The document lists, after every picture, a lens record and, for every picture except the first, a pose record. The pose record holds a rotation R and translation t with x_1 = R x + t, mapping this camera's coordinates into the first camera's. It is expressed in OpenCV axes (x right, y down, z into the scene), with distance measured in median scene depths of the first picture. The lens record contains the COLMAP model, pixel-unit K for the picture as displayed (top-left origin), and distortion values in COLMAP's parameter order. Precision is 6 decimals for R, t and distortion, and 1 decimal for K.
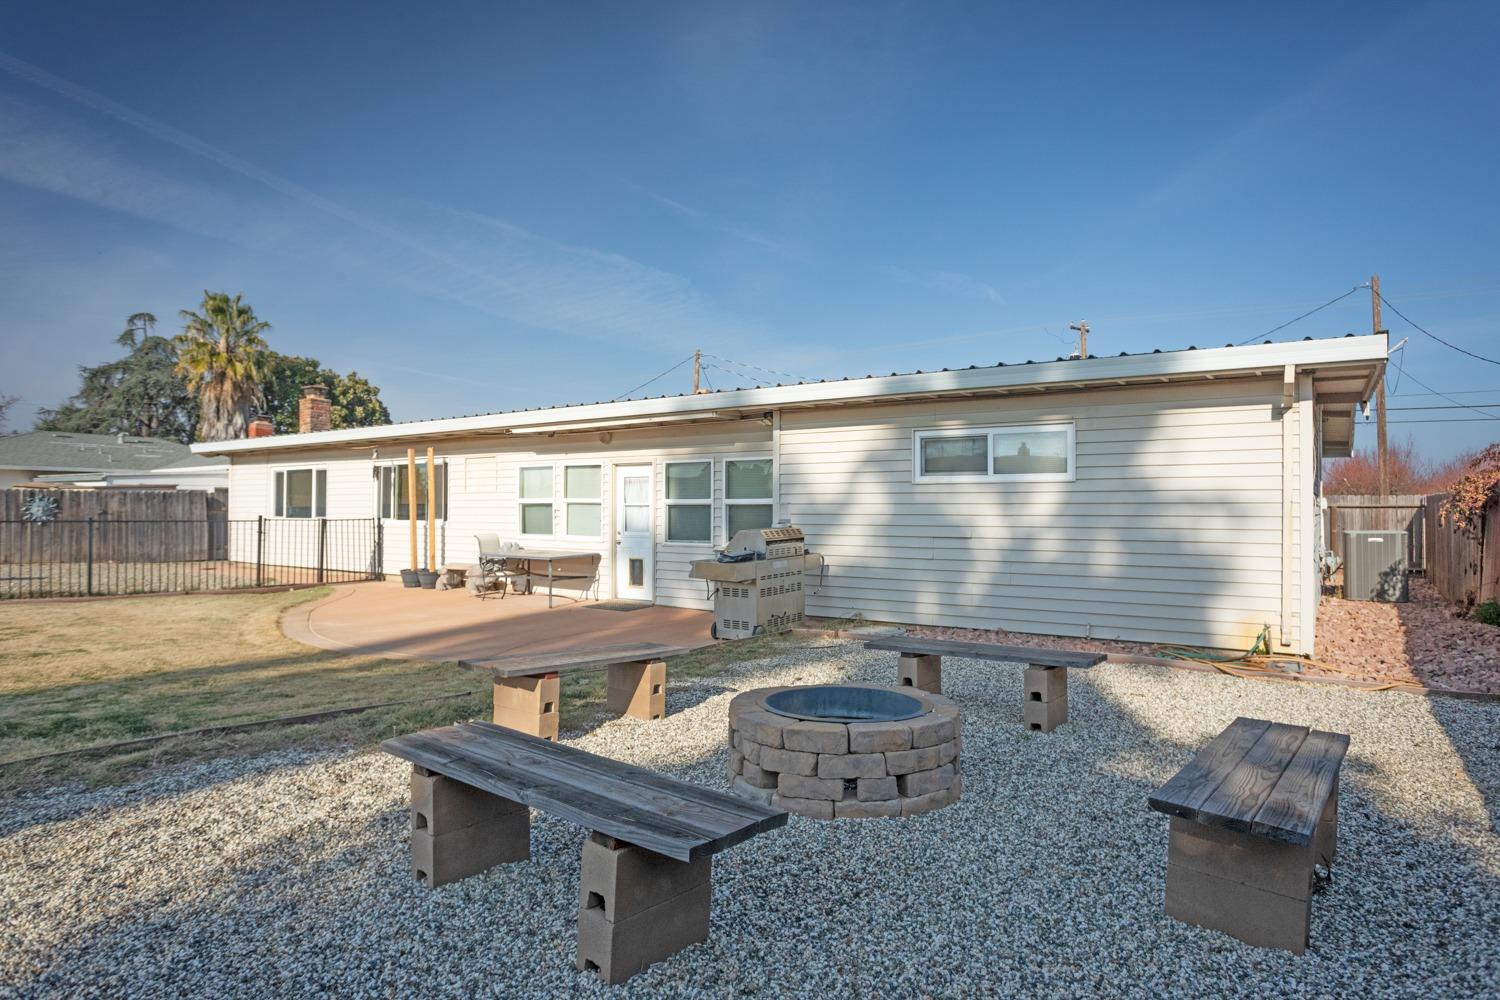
lens RADIAL K [[947.8, 0, 740.8], [0, 947.8, 500.3], [0, 0, 1]] dist [-0.021995, 0.011088]
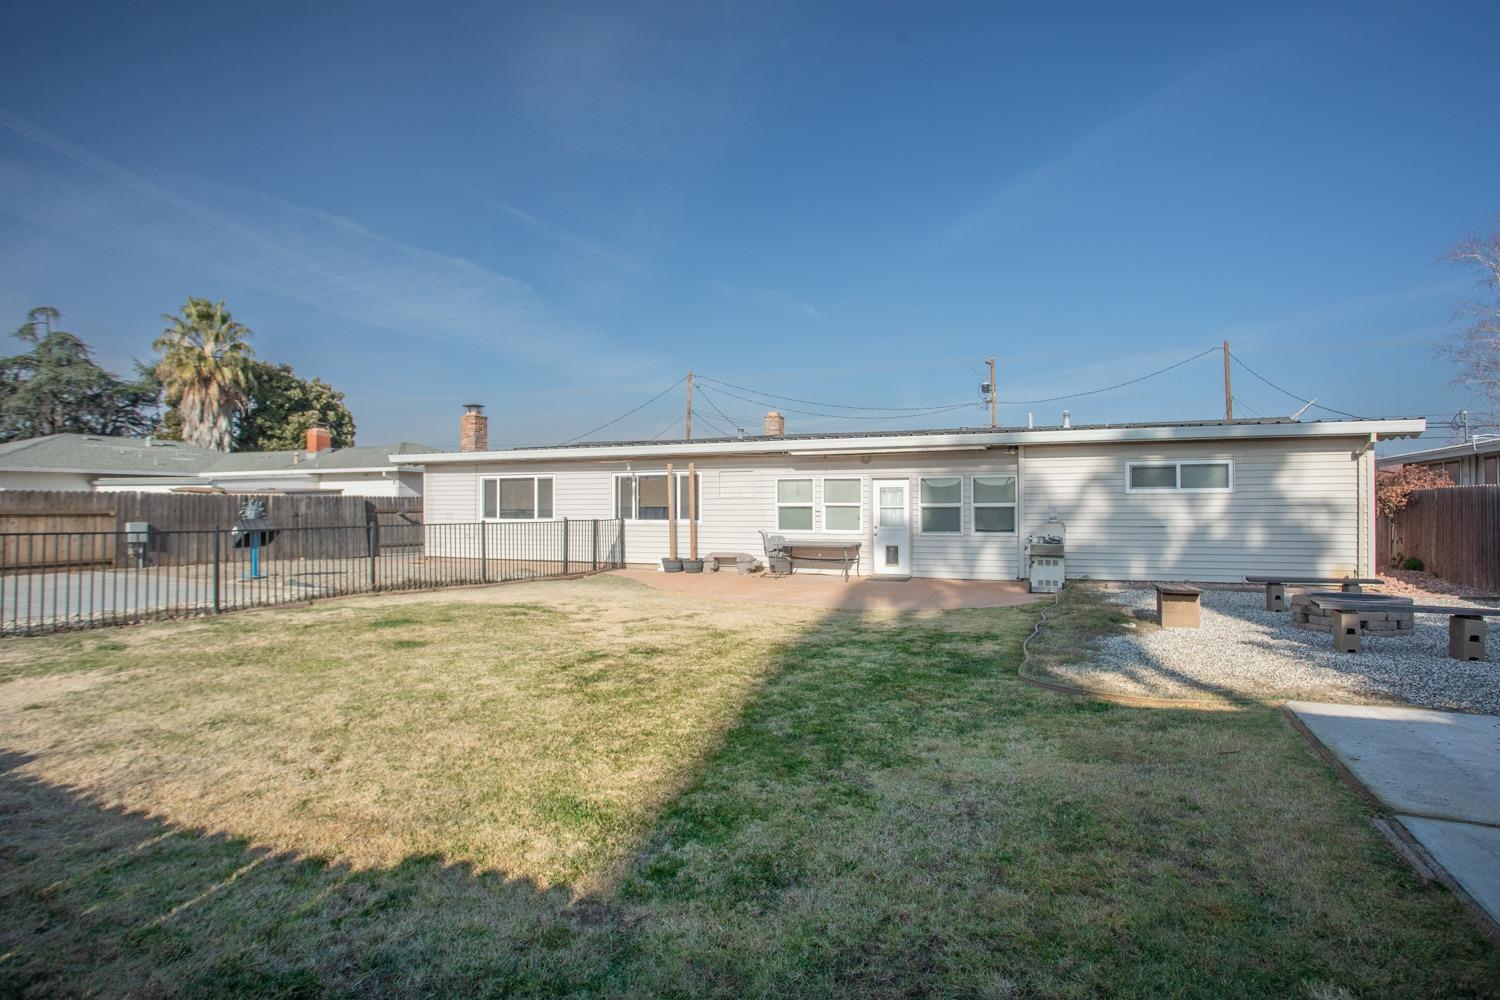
lens RADIAL K [[925.9, 0, 735.0], [0, 925.9, 468.3], [0, 0, 1]] dist [-0.036606, 0.008767]
pose [[0.969927, 0.003391, 0.243372, -0.667436], [0.003801, 0.999570, -0.029074, -0.013850], [-0.243366, 0.029124, 0.969497, -0.281357]]
